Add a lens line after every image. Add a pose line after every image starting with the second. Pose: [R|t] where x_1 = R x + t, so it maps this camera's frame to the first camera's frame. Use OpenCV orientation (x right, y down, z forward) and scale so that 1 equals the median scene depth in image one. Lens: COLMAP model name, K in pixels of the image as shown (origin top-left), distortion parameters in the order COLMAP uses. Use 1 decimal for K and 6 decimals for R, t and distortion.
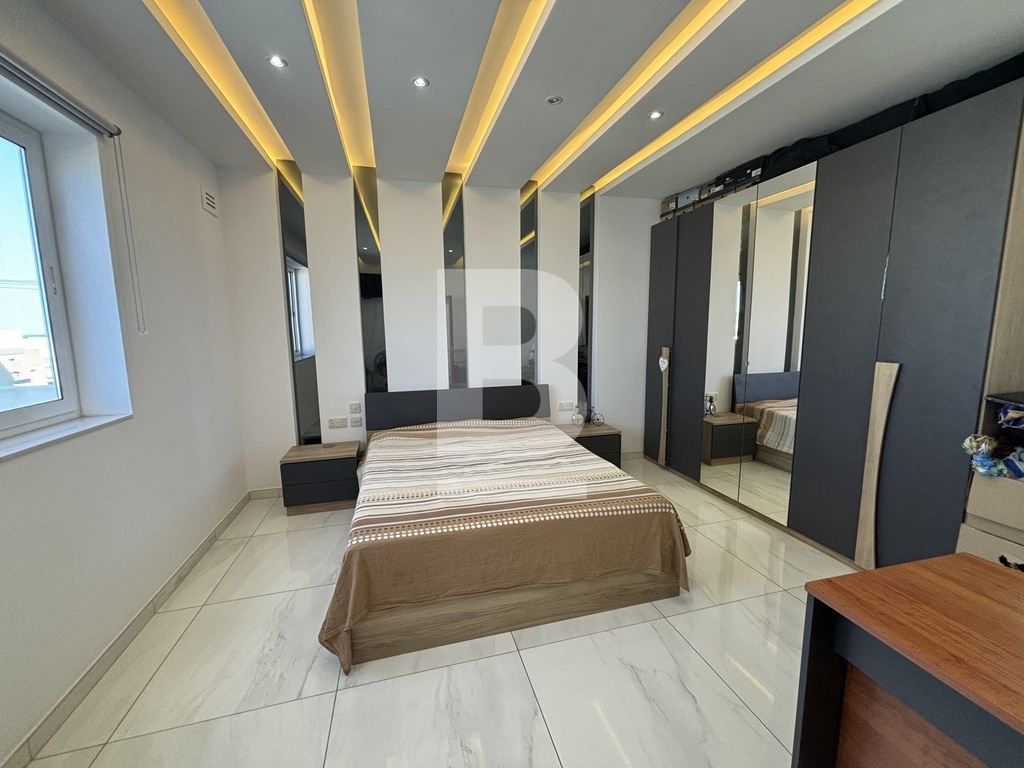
lens RADIAL K [[408.7, 0, 504.9], [0, 408.7, 384.4], [0, 0, 1]] dist [0.000355, 0.000469]
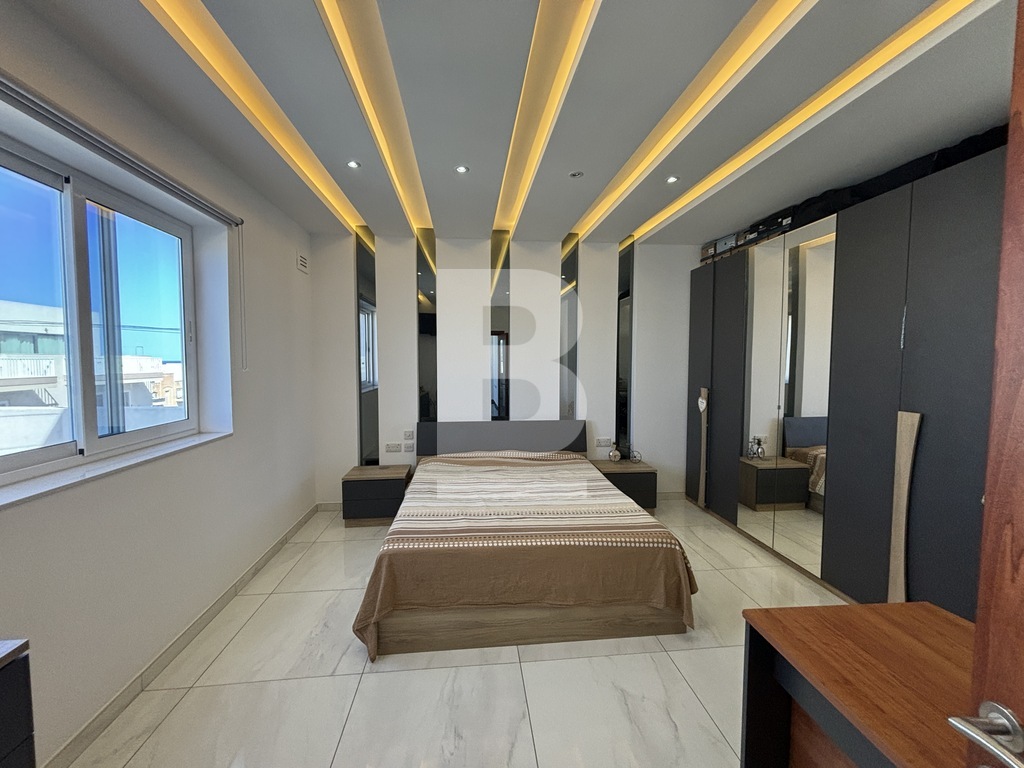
lens RADIAL K [[408.7, 0, 504.9], [0, 408.7, 384.4], [0, 0, 1]] dist [0.000355, 0.000469]
pose [[0.985973, 0.022527, -0.165378, 0.096359], [-0.035316, 0.996573, -0.074799, -0.008401], [0.163126, 0.079590, 0.983390, -0.093168]]
